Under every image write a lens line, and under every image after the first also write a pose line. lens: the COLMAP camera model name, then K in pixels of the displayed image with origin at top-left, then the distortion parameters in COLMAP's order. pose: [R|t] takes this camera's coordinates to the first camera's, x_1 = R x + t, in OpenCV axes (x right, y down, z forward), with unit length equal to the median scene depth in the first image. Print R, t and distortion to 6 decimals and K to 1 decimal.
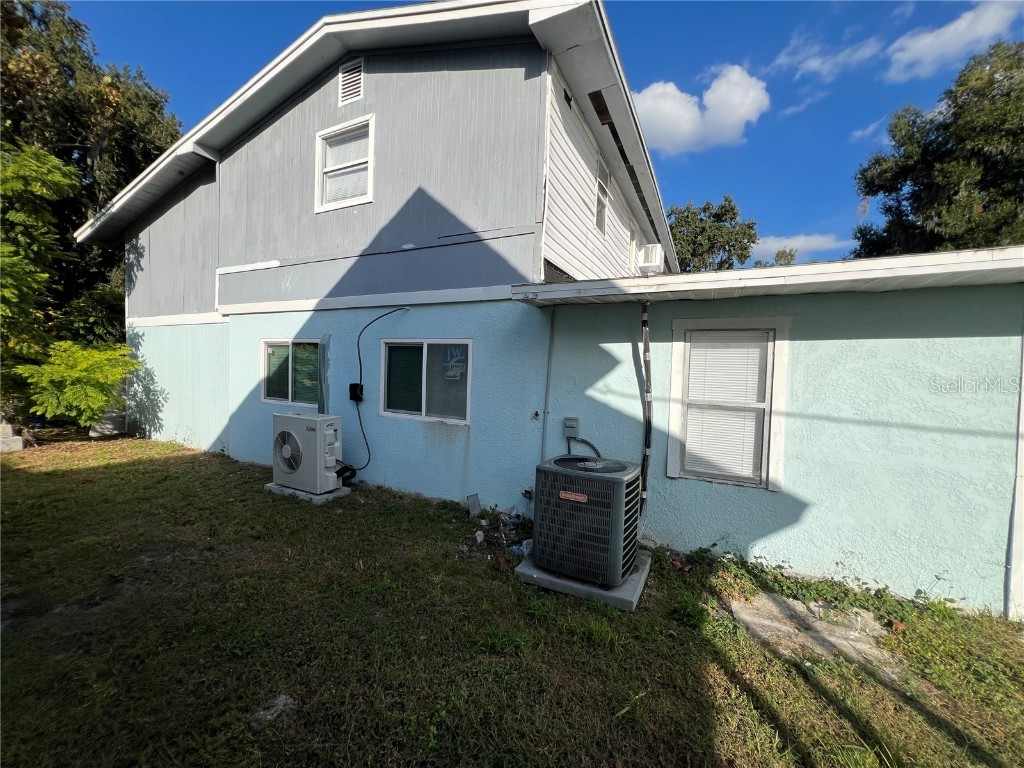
lens RADIAL K [[412.5, 0, 510.4], [0, 412.5, 385.5], [0, 0, 1]] dist [-0.000414, -0.000141]
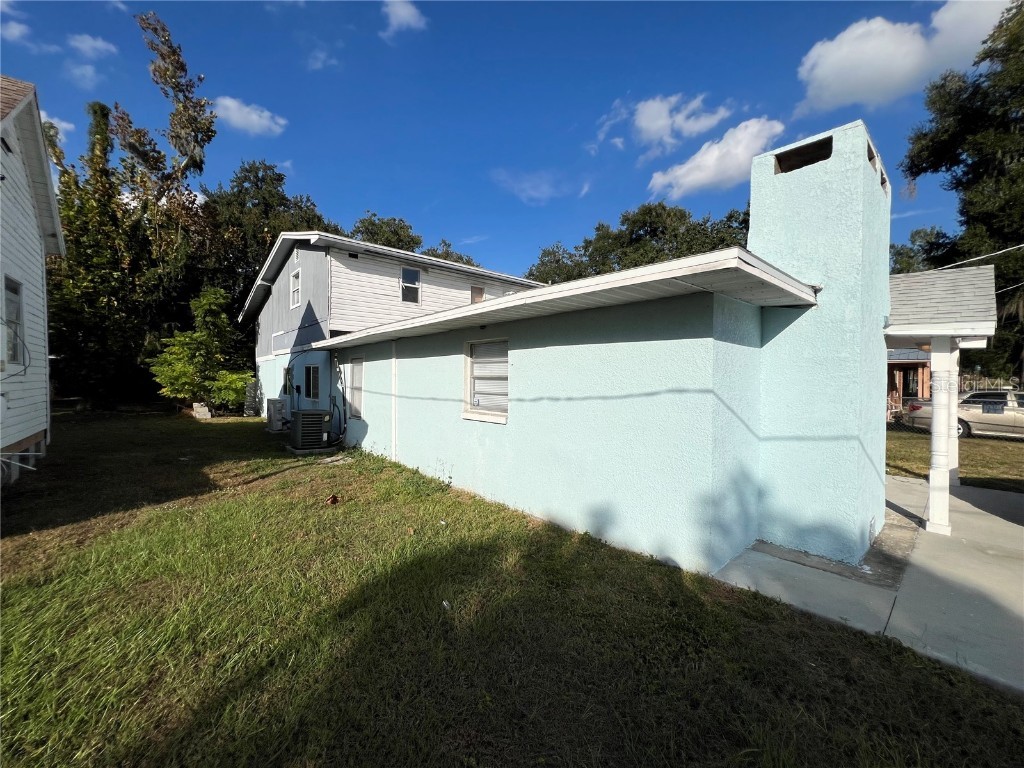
lens RADIAL K [[412.5, 0, 510.9], [0, 412.5, 382.8], [0, 0, 1]] dist [-0.000414, -0.000141]
pose [[0.929293, -0.027697, -0.368302, 1.238268], [0.016396, 0.999295, -0.033780, 0.062988], [0.368978, 0.025353, 0.929092, -0.535300]]
